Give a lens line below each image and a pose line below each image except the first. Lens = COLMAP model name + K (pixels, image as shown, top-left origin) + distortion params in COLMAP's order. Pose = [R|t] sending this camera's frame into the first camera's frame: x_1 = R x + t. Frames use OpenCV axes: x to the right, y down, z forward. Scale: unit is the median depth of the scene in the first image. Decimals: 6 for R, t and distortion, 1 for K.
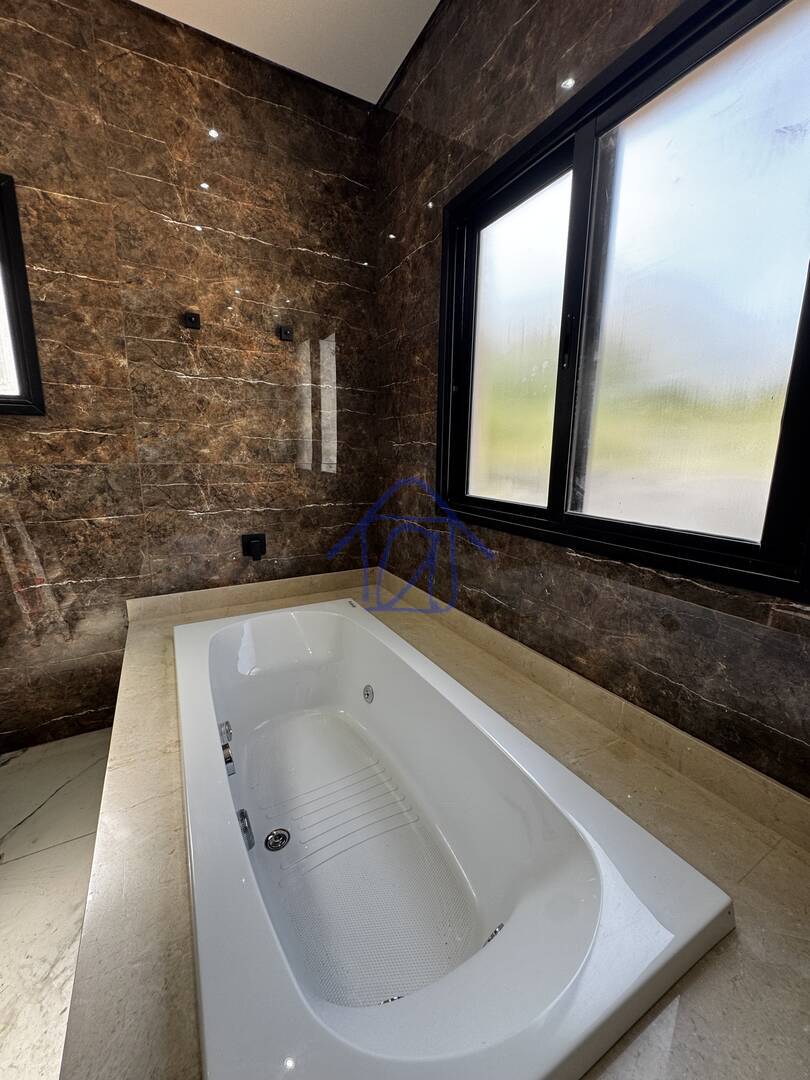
lens RADIAL K [[430.6, 0, 406.1], [0, 430.6, 537.8], [0, 0, 1]] dist [0.000008, 0.000304]
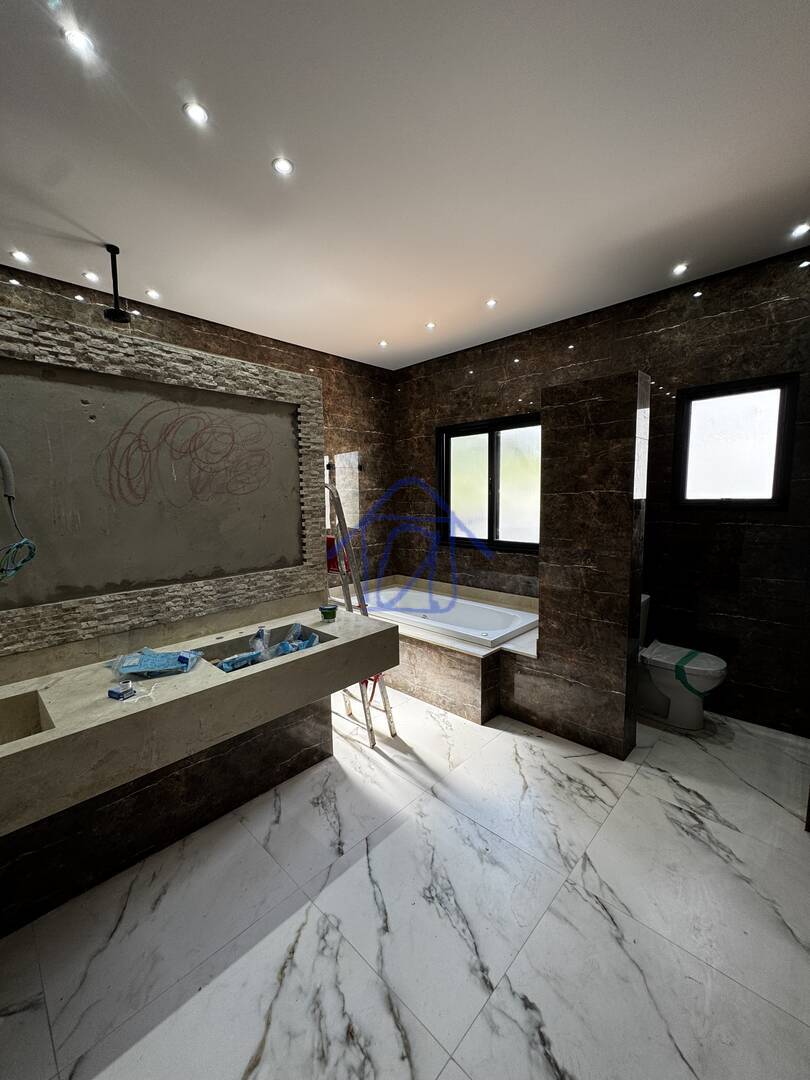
lens RADIAL K [[430.6, 0, 404.3], [0, 430.6, 540.1], [0, 0, 1]] dist [0.000008, 0.000304]
pose [[0.955731, -0.057658, 0.288536, -0.805789], [0.083361, 0.993494, -0.077592, 0.089884], [-0.282185, 0.098209, 0.954320, -1.243659]]
